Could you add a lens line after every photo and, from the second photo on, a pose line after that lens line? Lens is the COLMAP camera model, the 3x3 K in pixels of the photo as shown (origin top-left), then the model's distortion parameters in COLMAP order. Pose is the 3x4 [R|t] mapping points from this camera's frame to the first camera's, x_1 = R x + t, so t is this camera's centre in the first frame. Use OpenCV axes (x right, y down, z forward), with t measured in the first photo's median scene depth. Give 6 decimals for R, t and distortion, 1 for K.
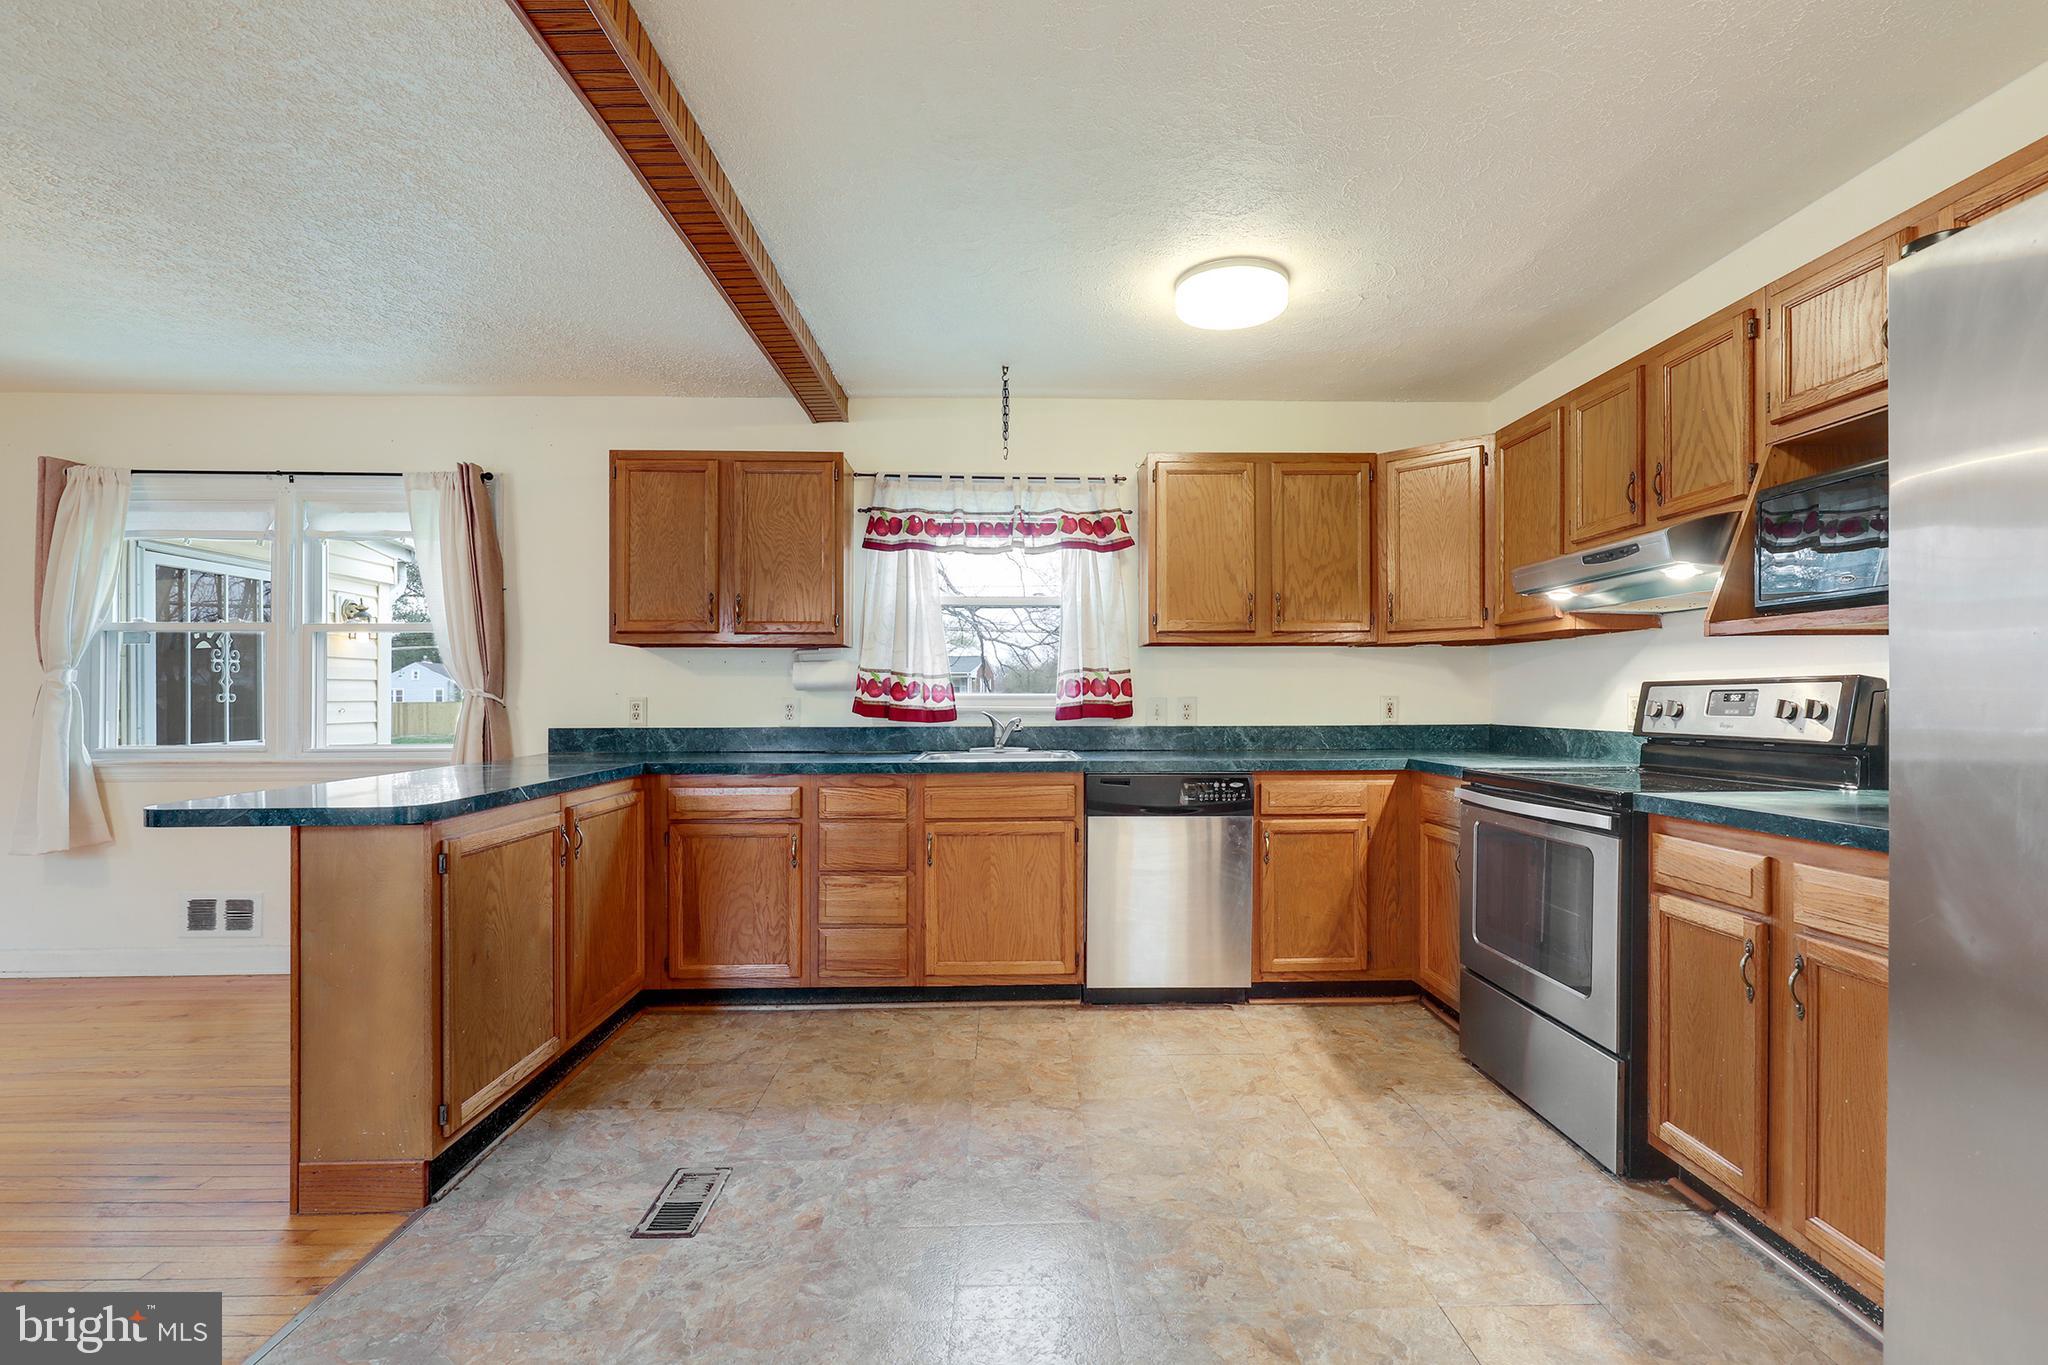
lens RADIAL K [[922.4, 0, 1029.3], [0, 922.4, 691.2], [0, 0, 1]] dist [0.000767, -0.000422]
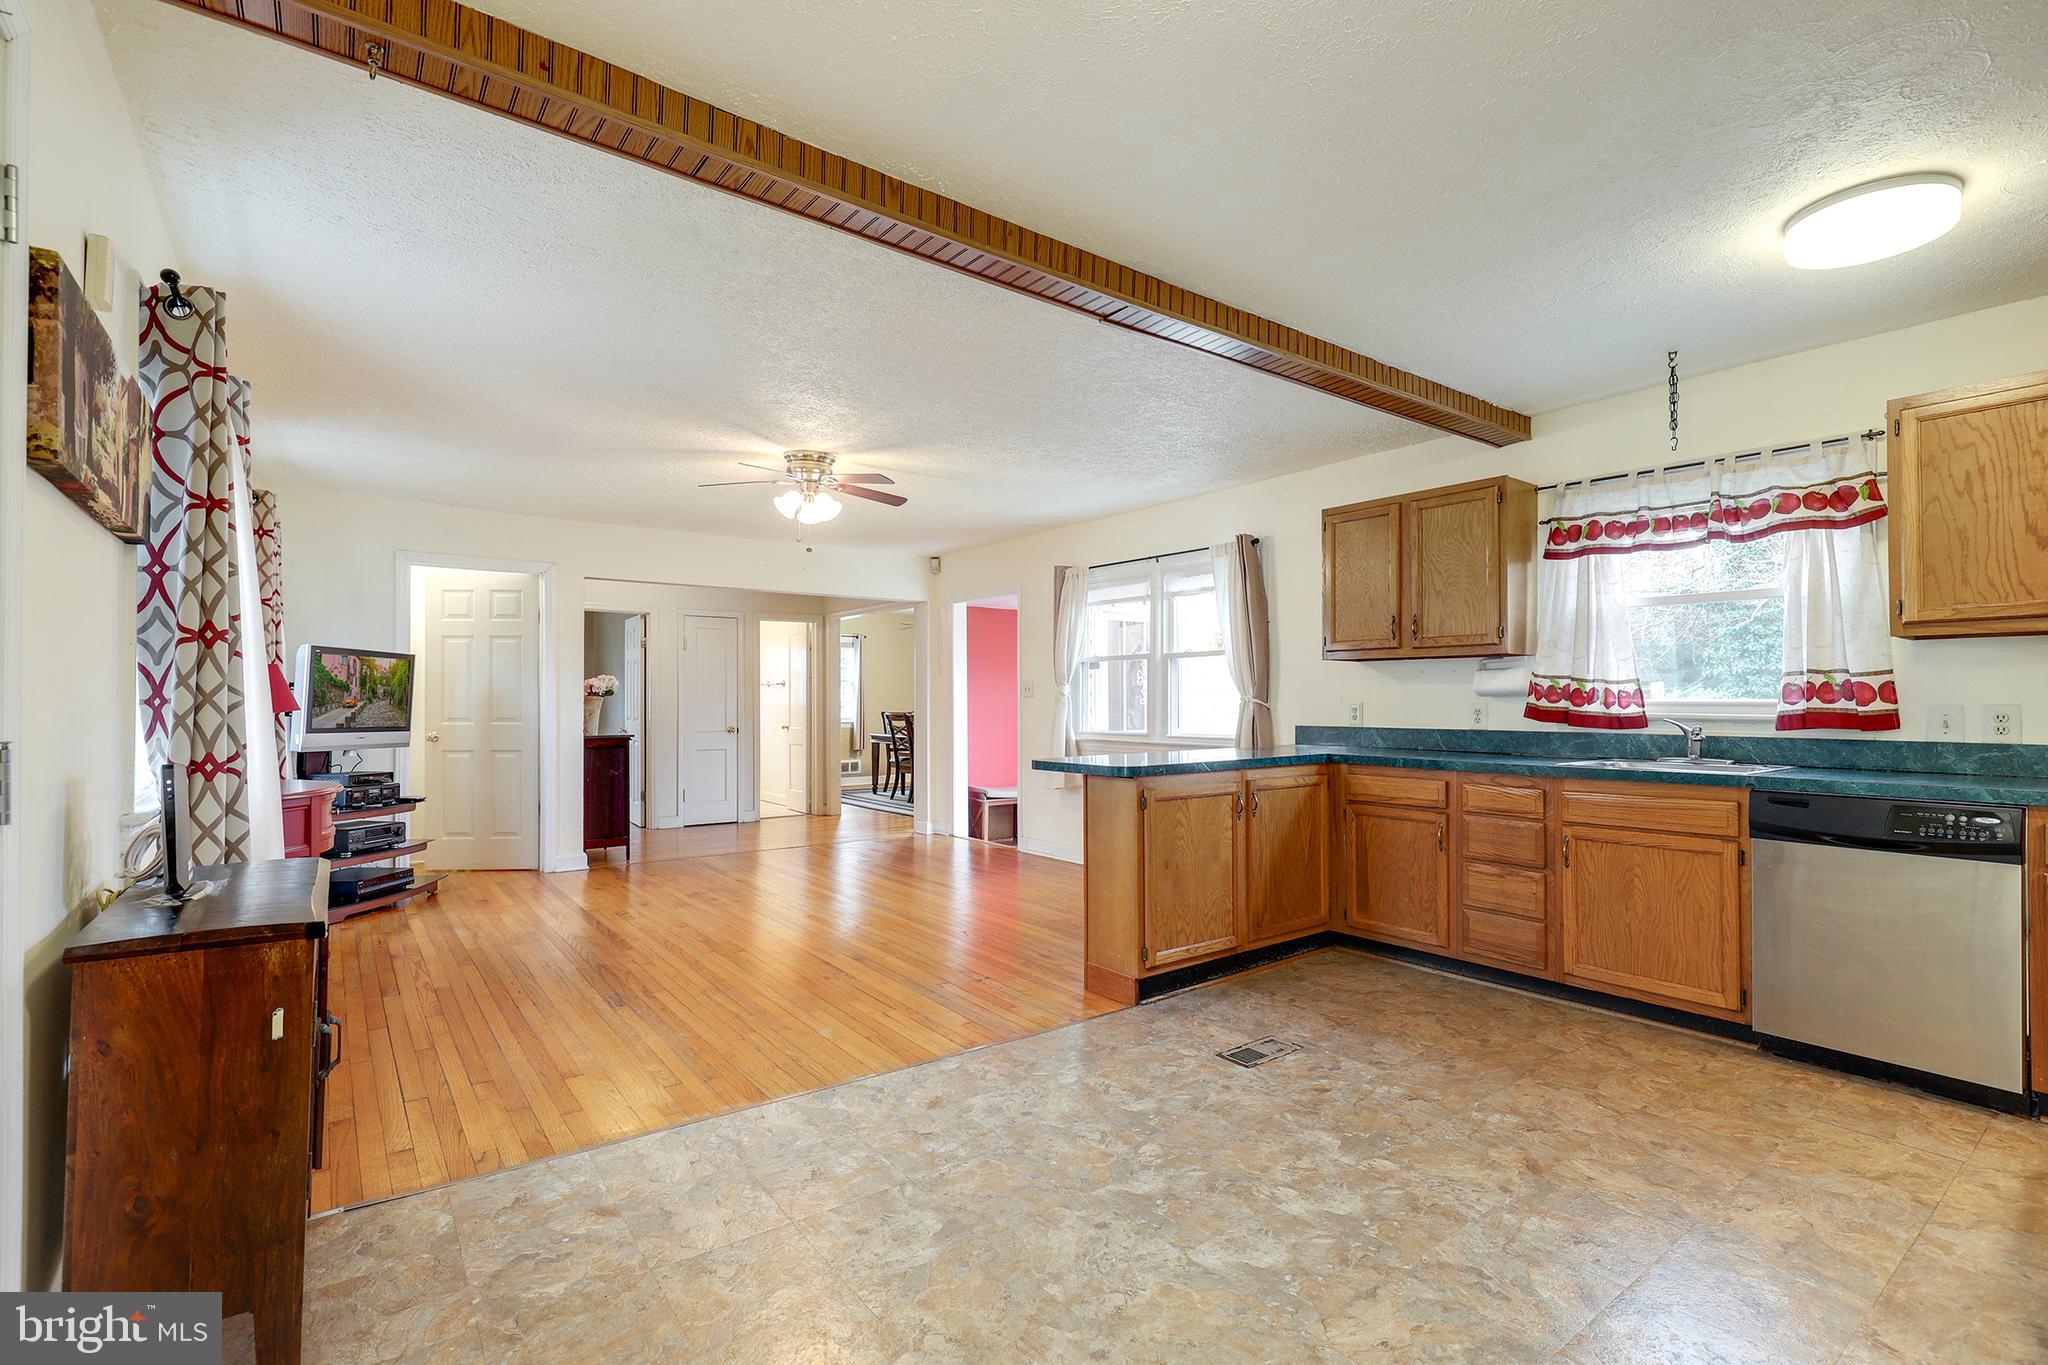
lens RADIAL K [[932.4, 0, 1031.6], [0, 932.4, 694.6], [0, 0, 1]] dist [0.002561, -0.000052]
pose [[0.582925, -0.003339, -0.812519, 0.368642], [0.004630, 0.999989, -0.000788, -0.005182], [0.812513, -0.003303, 0.582934, -0.086722]]
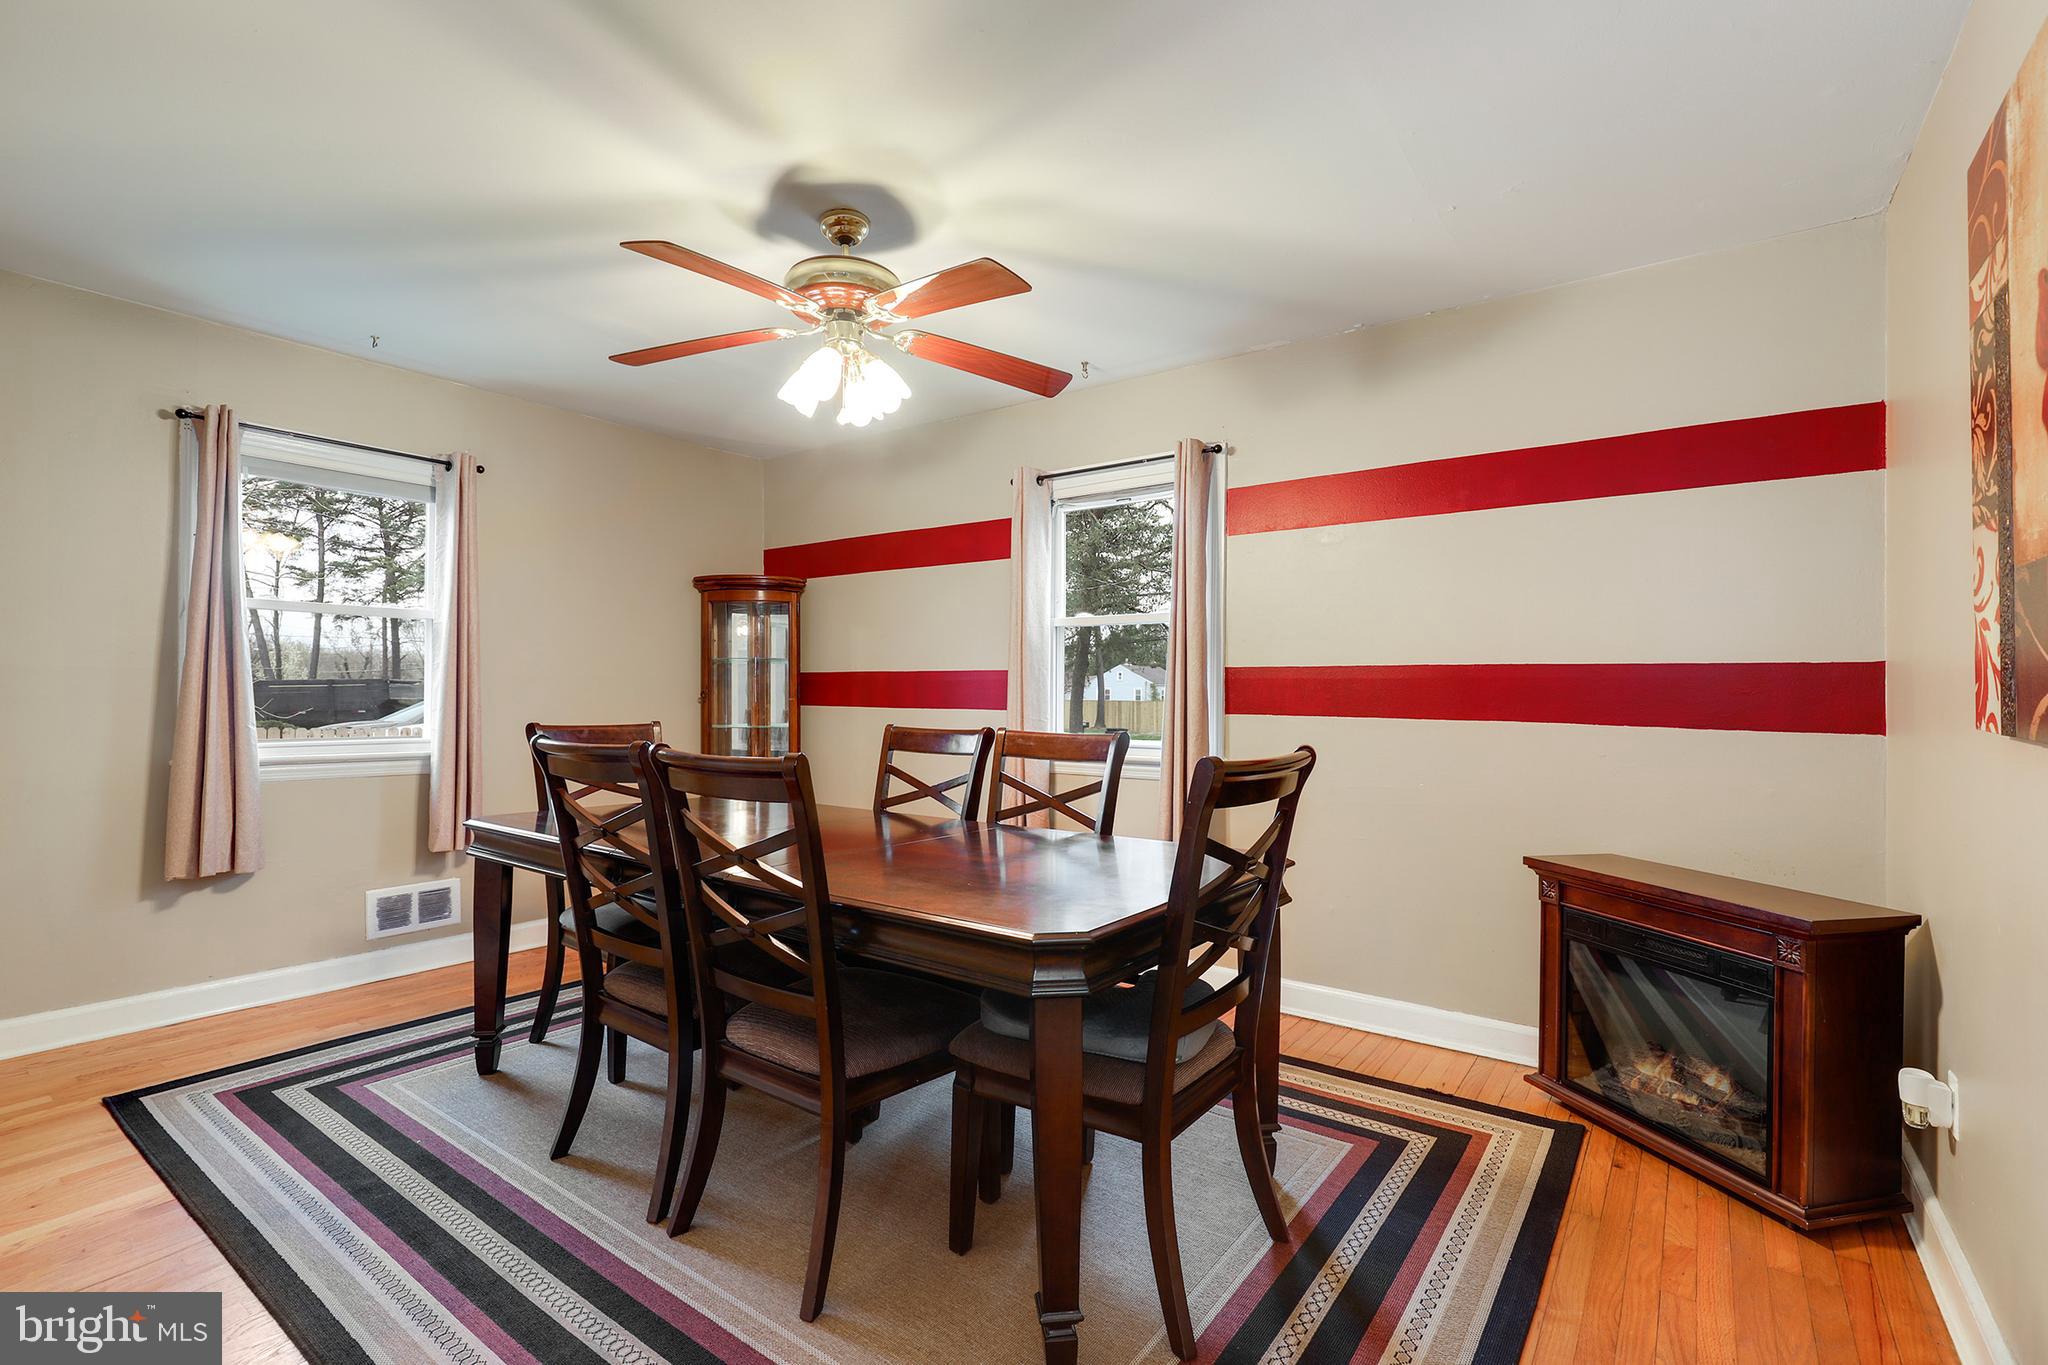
lens RADIAL K [[922.4, 0, 1029.3], [0, 922.4, 691.2], [0, 0, 1]] dist [0.000767, -0.000422]
pose [[0.796418, 0.007803, -0.604696, -1.722484], [-0.006306, 0.999970, 0.004599, 0.013261], [0.604714, 0.000150, 0.796443, 0.998481]]
